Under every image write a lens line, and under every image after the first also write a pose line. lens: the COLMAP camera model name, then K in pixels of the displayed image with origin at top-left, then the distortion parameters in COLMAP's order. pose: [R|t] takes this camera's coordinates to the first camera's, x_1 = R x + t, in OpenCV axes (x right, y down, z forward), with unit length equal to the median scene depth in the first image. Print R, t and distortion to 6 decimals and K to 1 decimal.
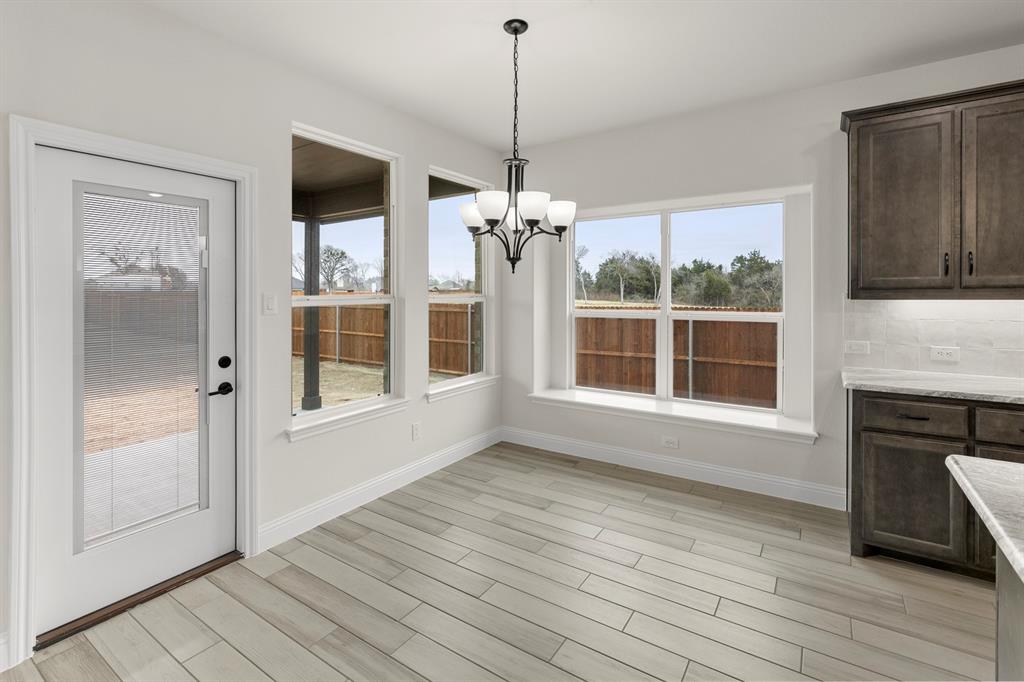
lens RADIAL K [[412.4, 0, 512.1], [0, 412.4, 356.6], [0, 0, 1]] dist [-0.000422, 0.000000]
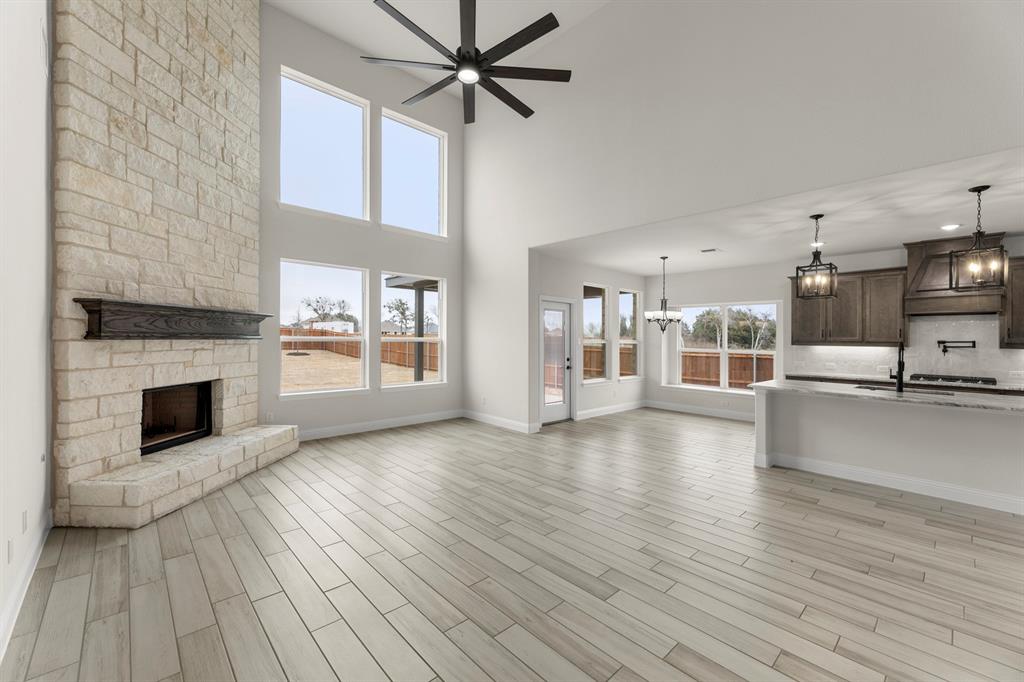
lens RADIAL K [[433.3, 0, 512.0], [0, 433.3, 341.0], [0, 0, 1]] dist [0.000057, 0.000003]
pose [[0.979968, 0.021035, -0.198039, -0.288143], [-0.050075, 0.988485, -0.142795, 0.235167], [0.192755, 0.149852, 0.969737, -1.493385]]
